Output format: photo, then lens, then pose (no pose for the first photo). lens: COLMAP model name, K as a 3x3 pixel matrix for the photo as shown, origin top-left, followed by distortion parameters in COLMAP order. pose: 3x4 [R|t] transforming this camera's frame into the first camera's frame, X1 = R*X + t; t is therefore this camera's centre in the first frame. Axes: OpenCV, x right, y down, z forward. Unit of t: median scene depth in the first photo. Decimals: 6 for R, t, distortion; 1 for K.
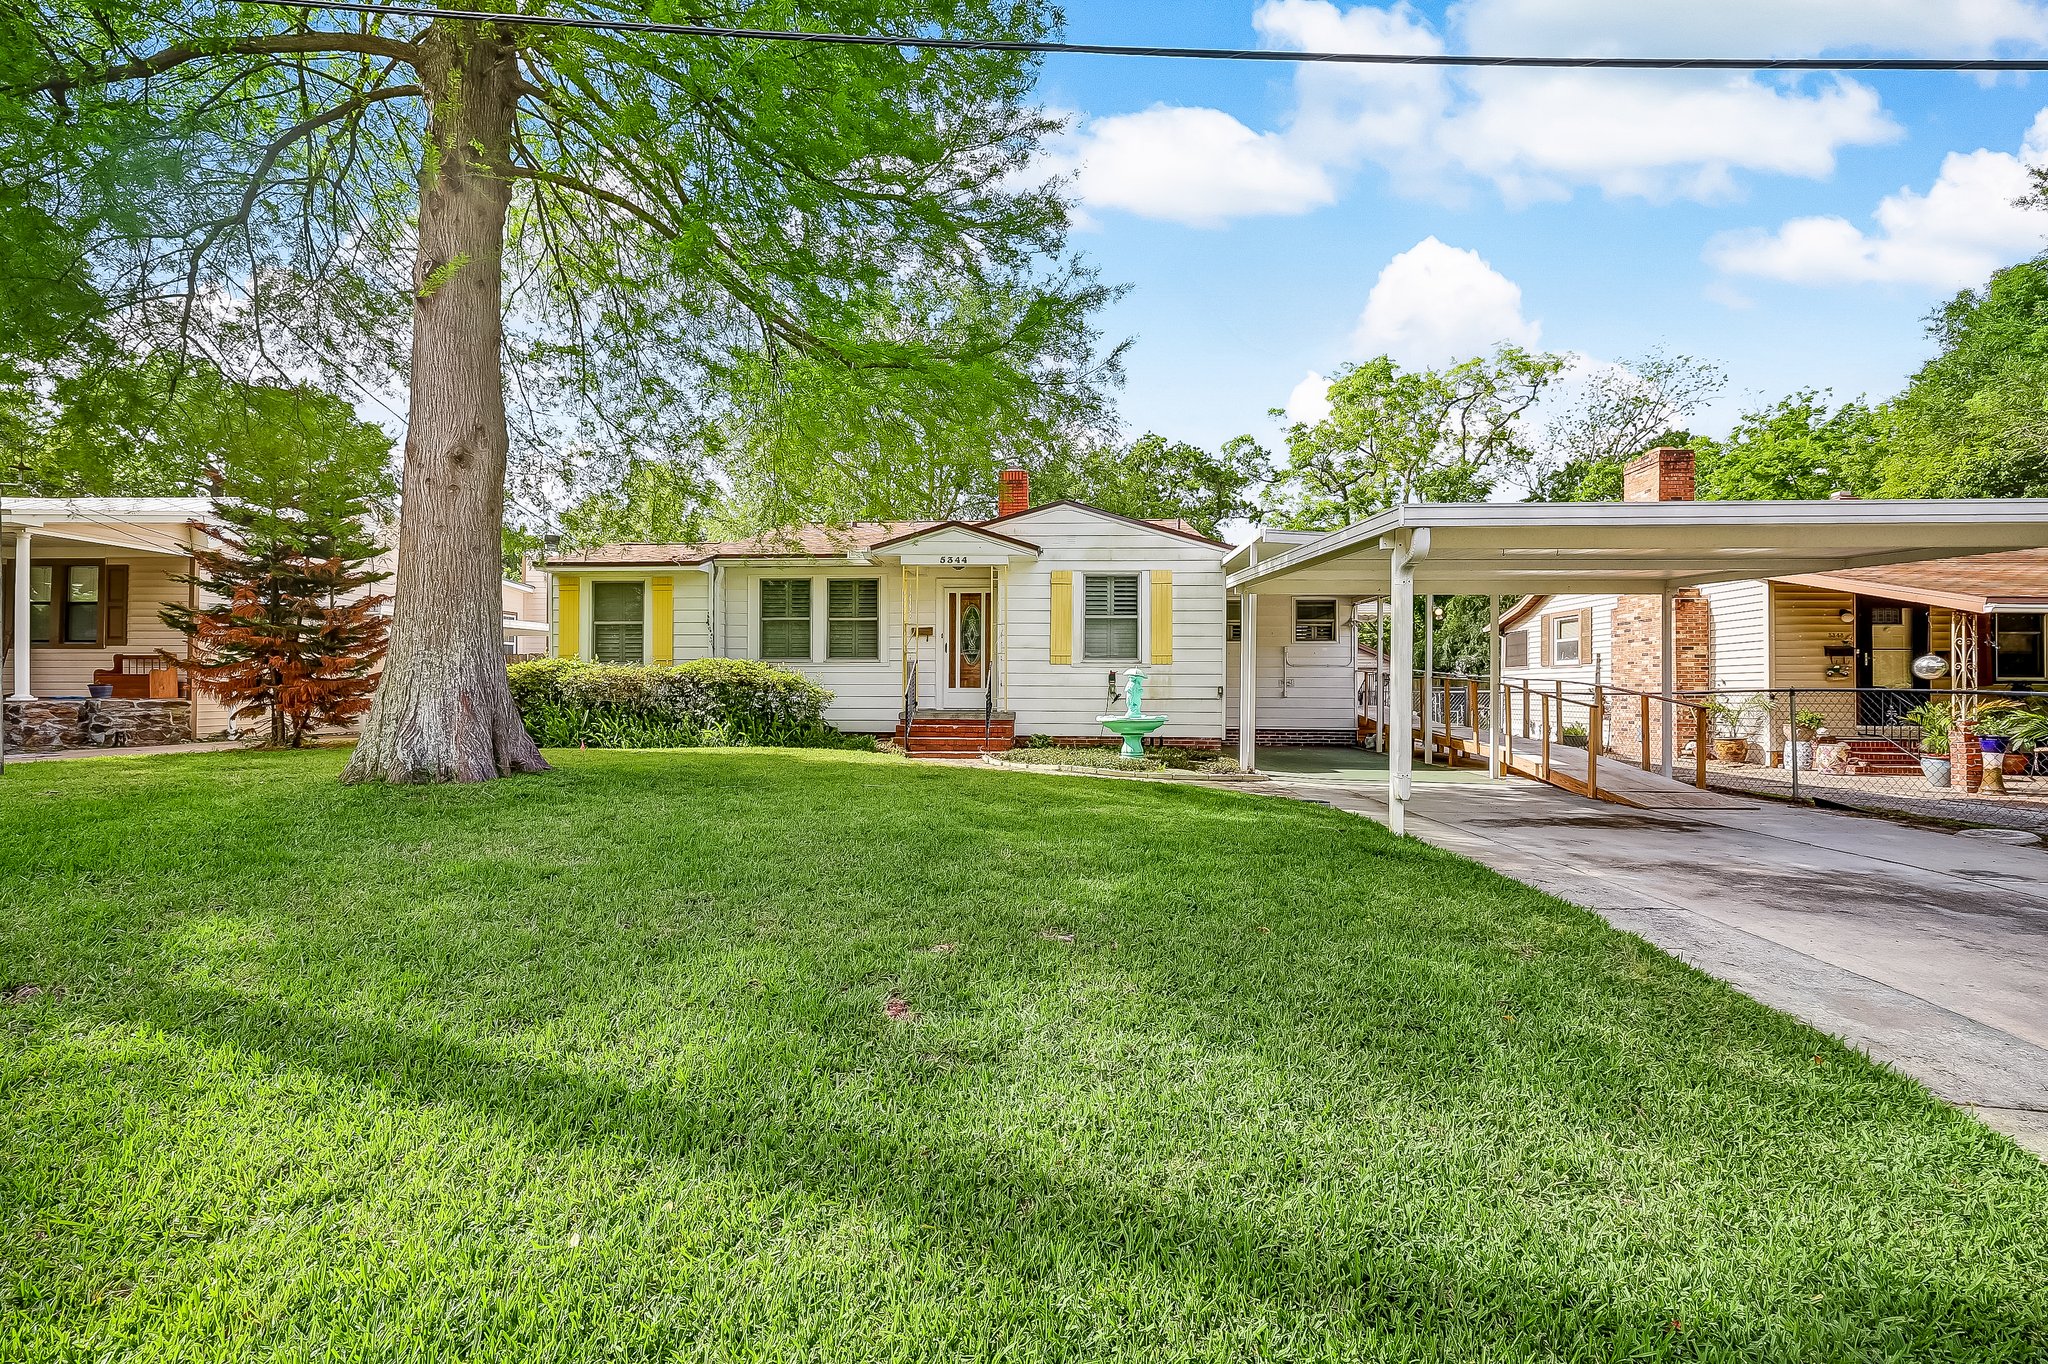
lens RADIAL K [[867.4, 0, 1021.7], [0, 867.4, 671.0], [0, 0, 1]] dist [-0.004108, -0.000218]
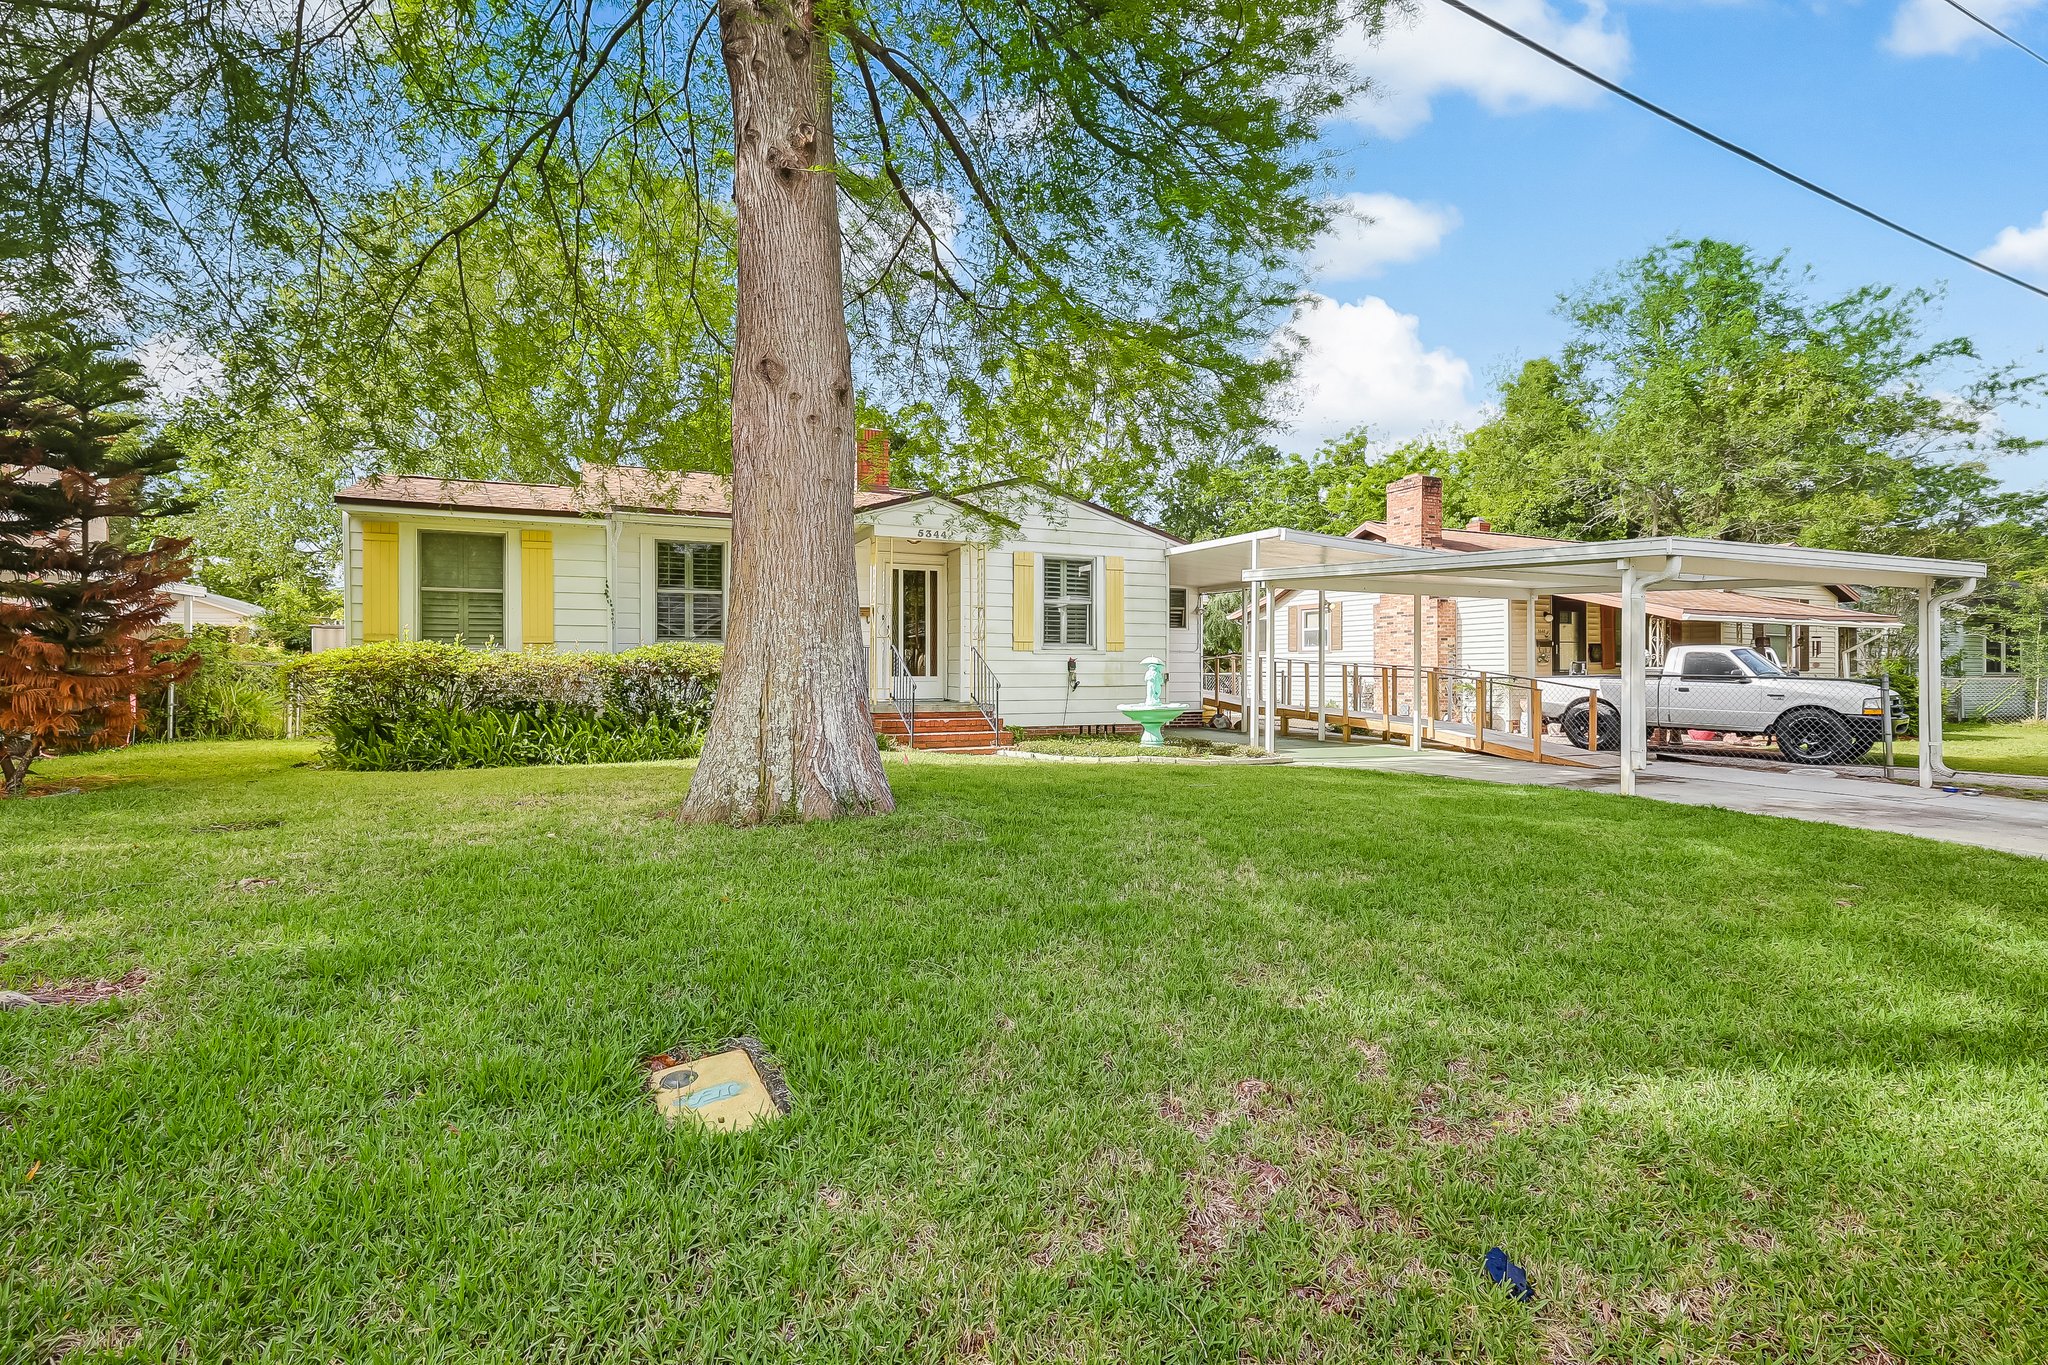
lens RADIAL K [[954.6, 0, 1020.3], [0, 954.6, 674.4], [0, 0, 1]] dist [0.001774, -0.000374]
pose [[0.880997, -0.007878, 0.473056, -0.449280], [-0.004933, 0.999654, 0.025834, -0.008861], [-0.473096, -0.025093, 0.880654, 0.088168]]
